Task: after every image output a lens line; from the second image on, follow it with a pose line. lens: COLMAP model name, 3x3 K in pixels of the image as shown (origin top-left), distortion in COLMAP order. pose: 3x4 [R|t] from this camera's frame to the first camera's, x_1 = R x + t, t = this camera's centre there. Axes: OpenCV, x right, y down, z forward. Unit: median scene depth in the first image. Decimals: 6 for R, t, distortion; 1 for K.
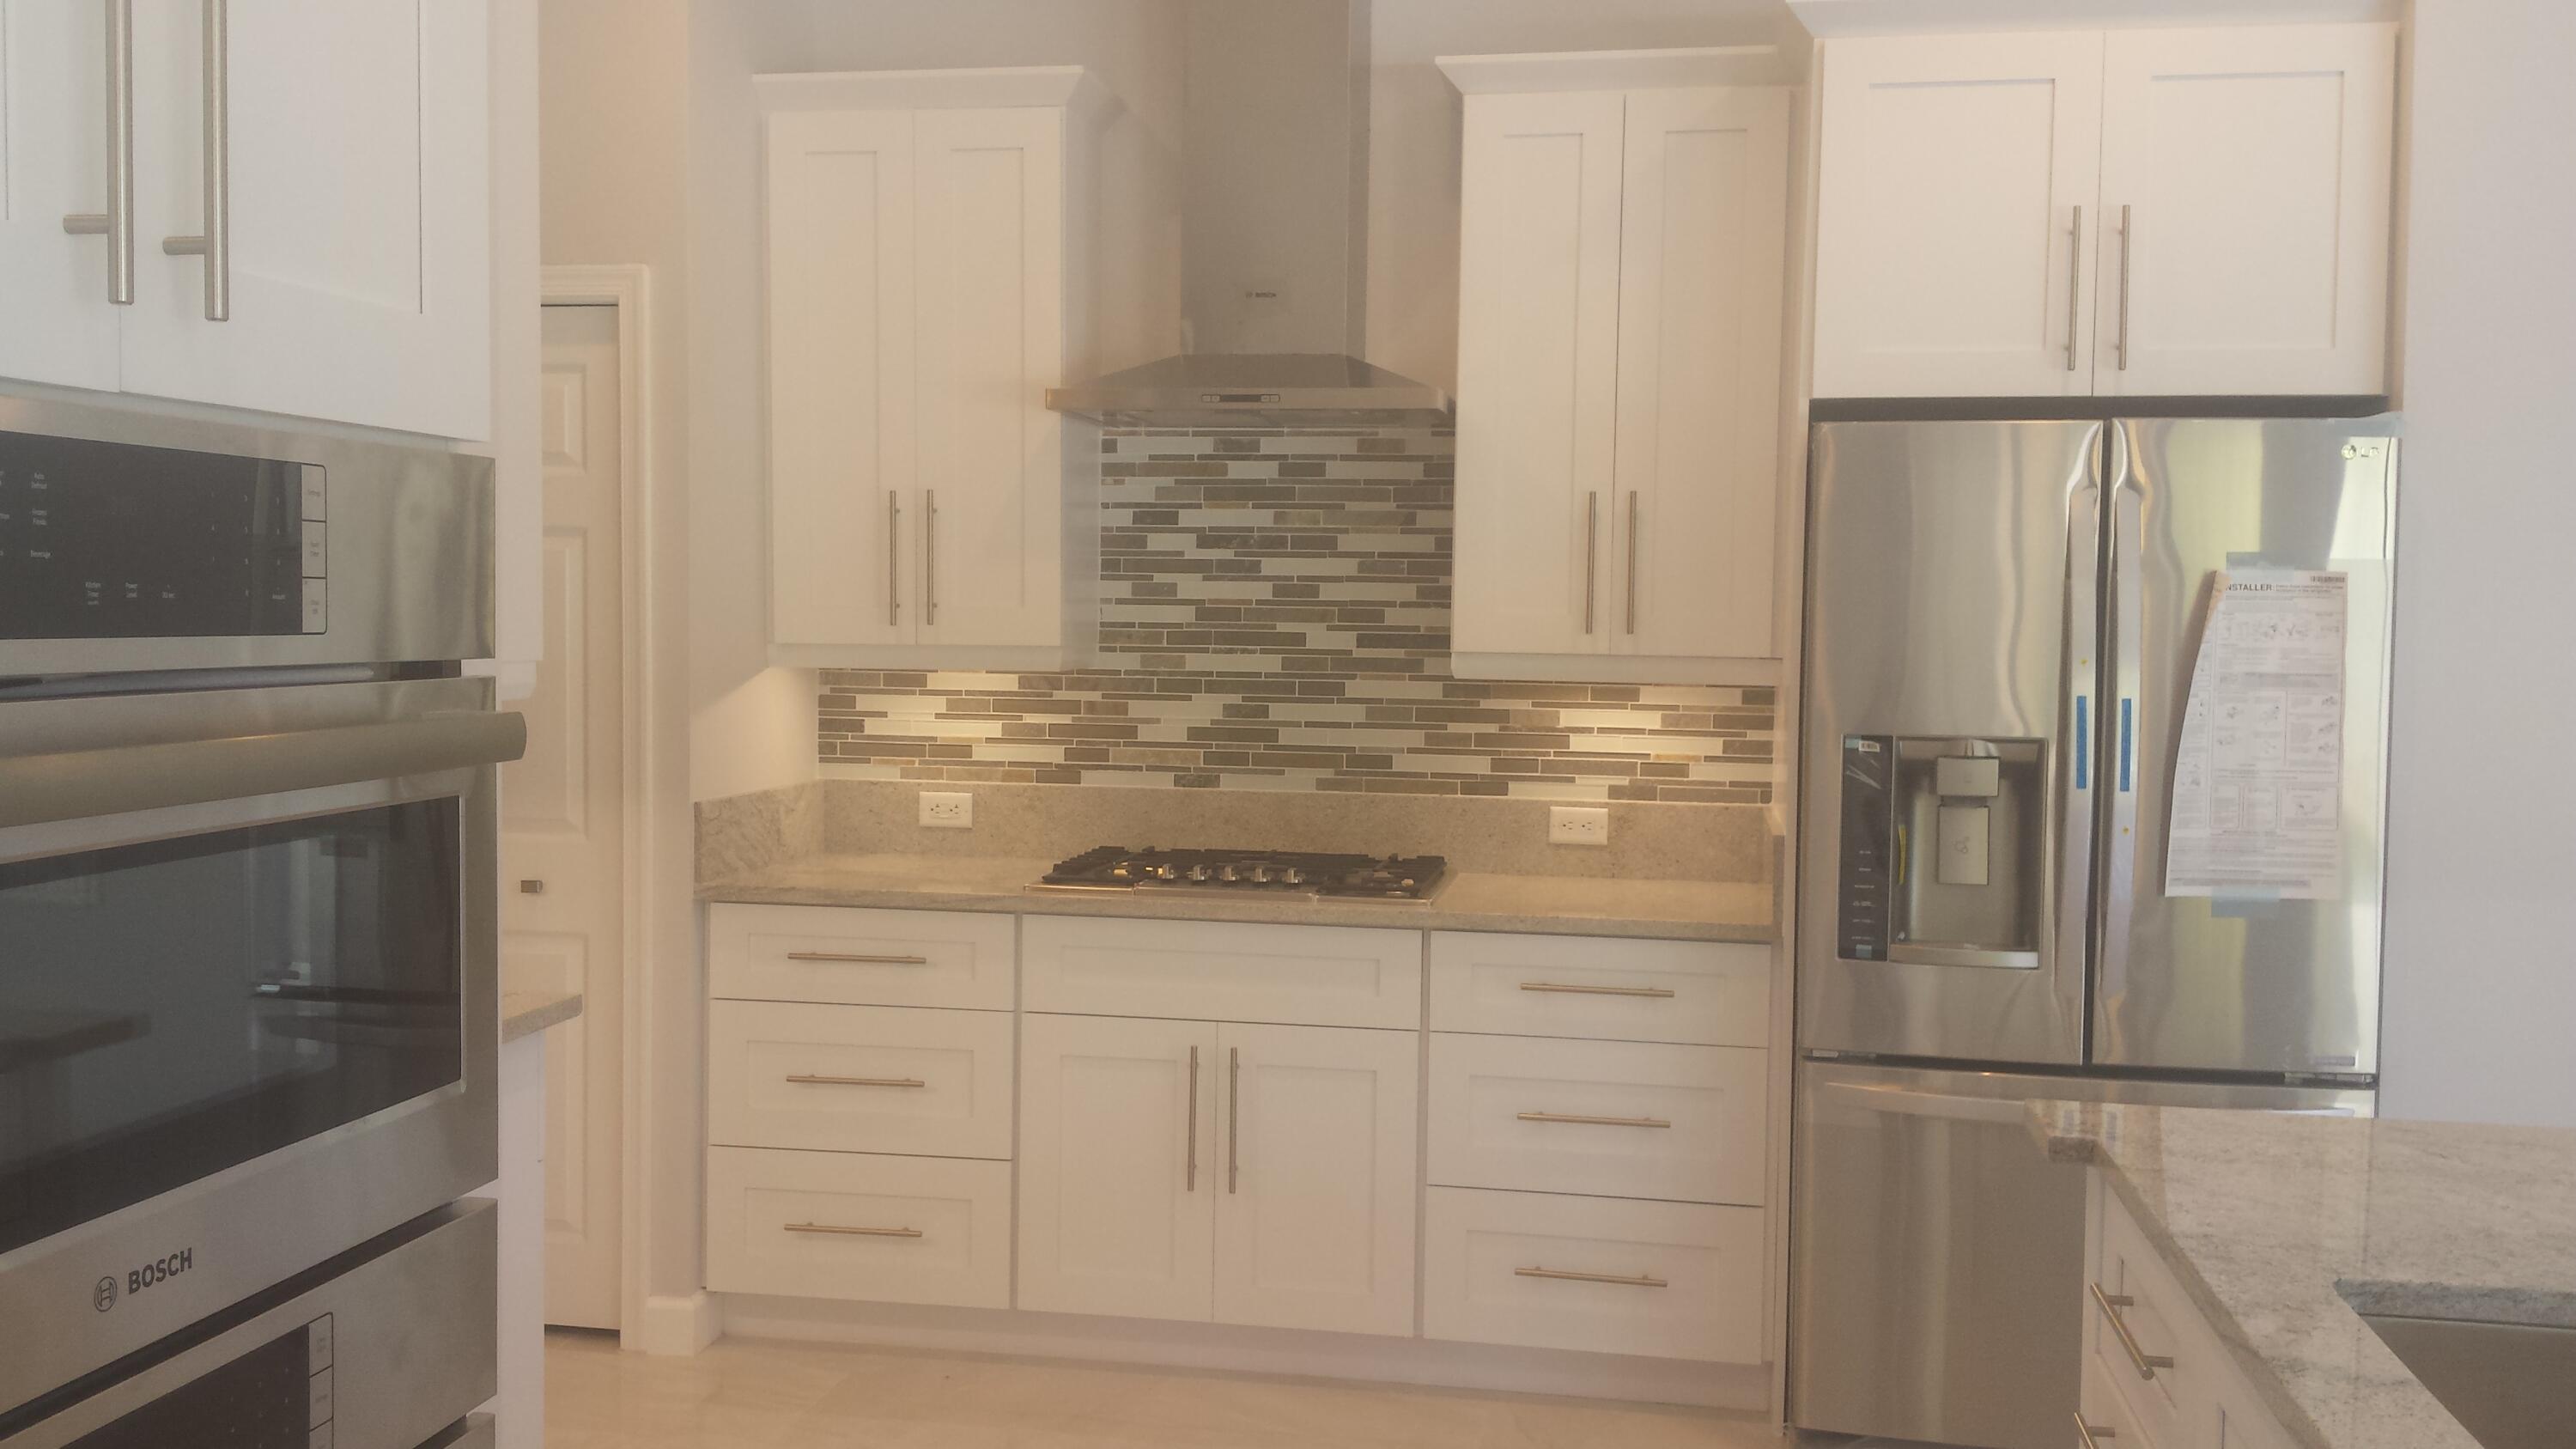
lens RADIAL K [[2225.3, 0, 1284.5], [0, 2225.3, 725.4], [0, 0, 1]] dist [0.052198, -0.043363]
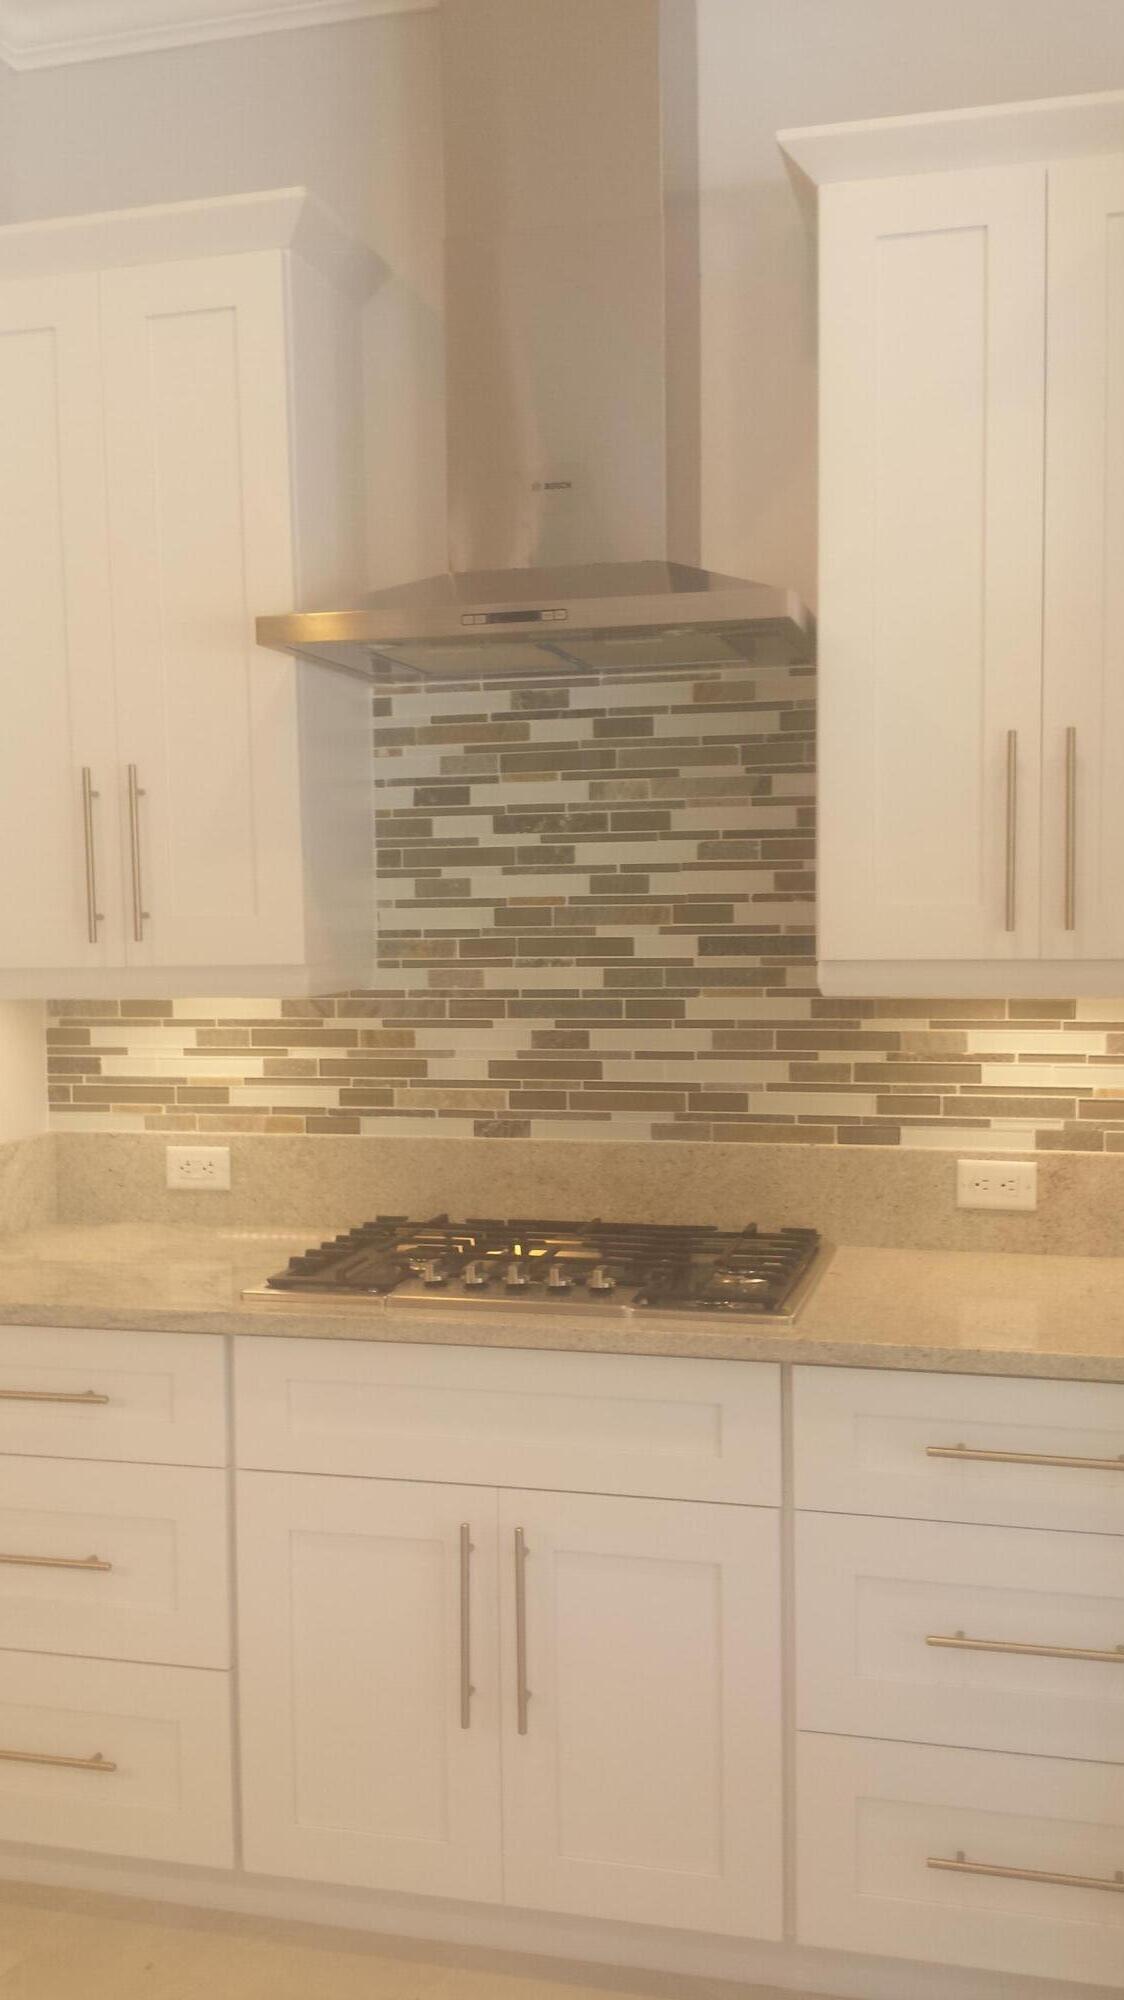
lens RADIAL K [[1727.4, 0, 603.6], [0, 1727.4, 1021.4], [0, 0, 1]] dist [0.052198, -0.043363]
pose [[0.997255, -0.023144, -0.070338, 0.042126], [0.024077, 0.999633, 0.012442, -0.020662], [0.070024, -0.014102, 0.997446, 0.407583]]
